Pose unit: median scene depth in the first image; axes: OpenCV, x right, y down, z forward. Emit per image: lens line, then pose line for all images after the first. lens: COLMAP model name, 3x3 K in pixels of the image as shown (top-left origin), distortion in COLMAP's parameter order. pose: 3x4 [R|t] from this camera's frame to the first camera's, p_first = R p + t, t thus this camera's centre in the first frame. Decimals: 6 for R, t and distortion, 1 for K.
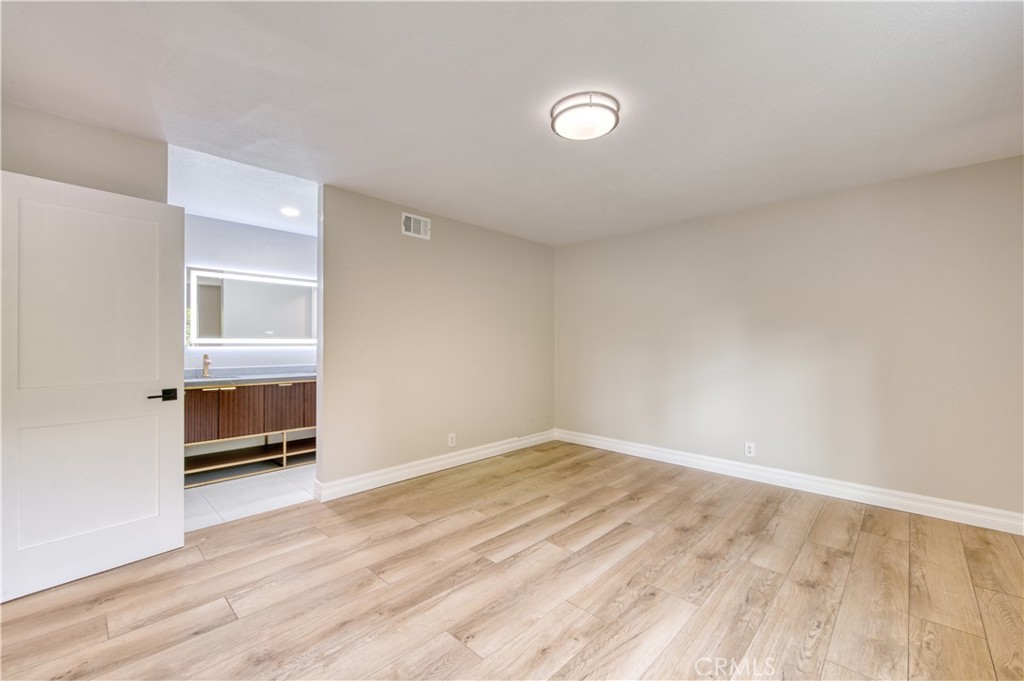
lens RADIAL K [[420.6, 0, 507.7], [0, 420.6, 345.4], [0, 0, 1]] dist [-0.002038, -0.000087]
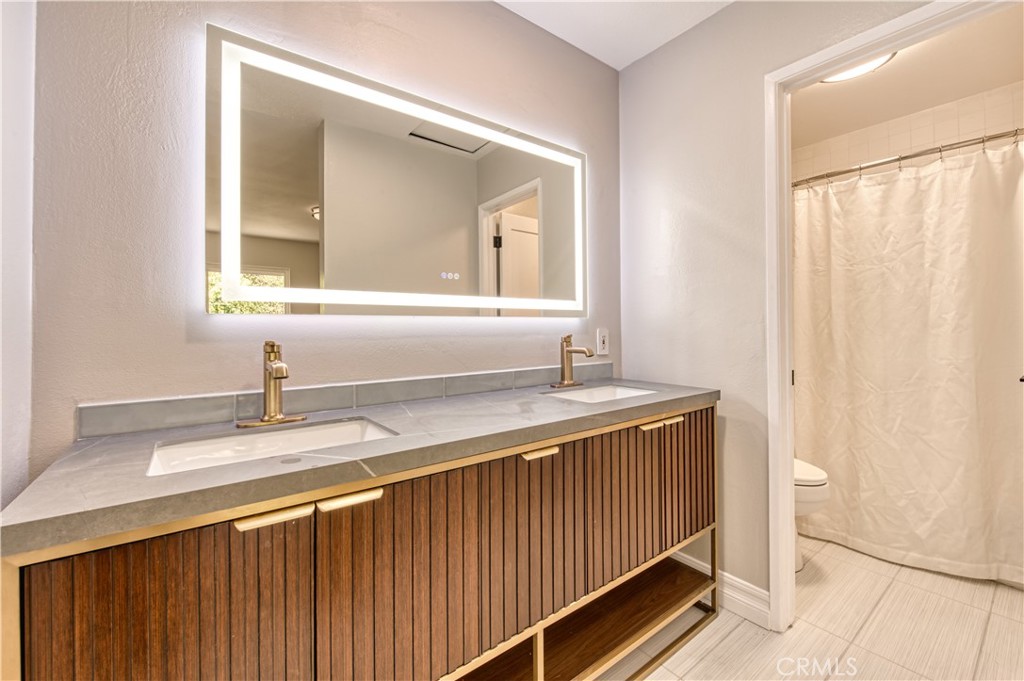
lens RADIAL K [[420.6, 0, 516.5], [0, 420.6, 332.4], [0, 0, 1]] dist [-0.002038, -0.000087]
pose [[0.987158, -0.001189, -0.159742, -0.516231], [0.002224, 0.999978, 0.006301, 0.013688], [0.159731, -0.006575, 0.987139, 0.754113]]
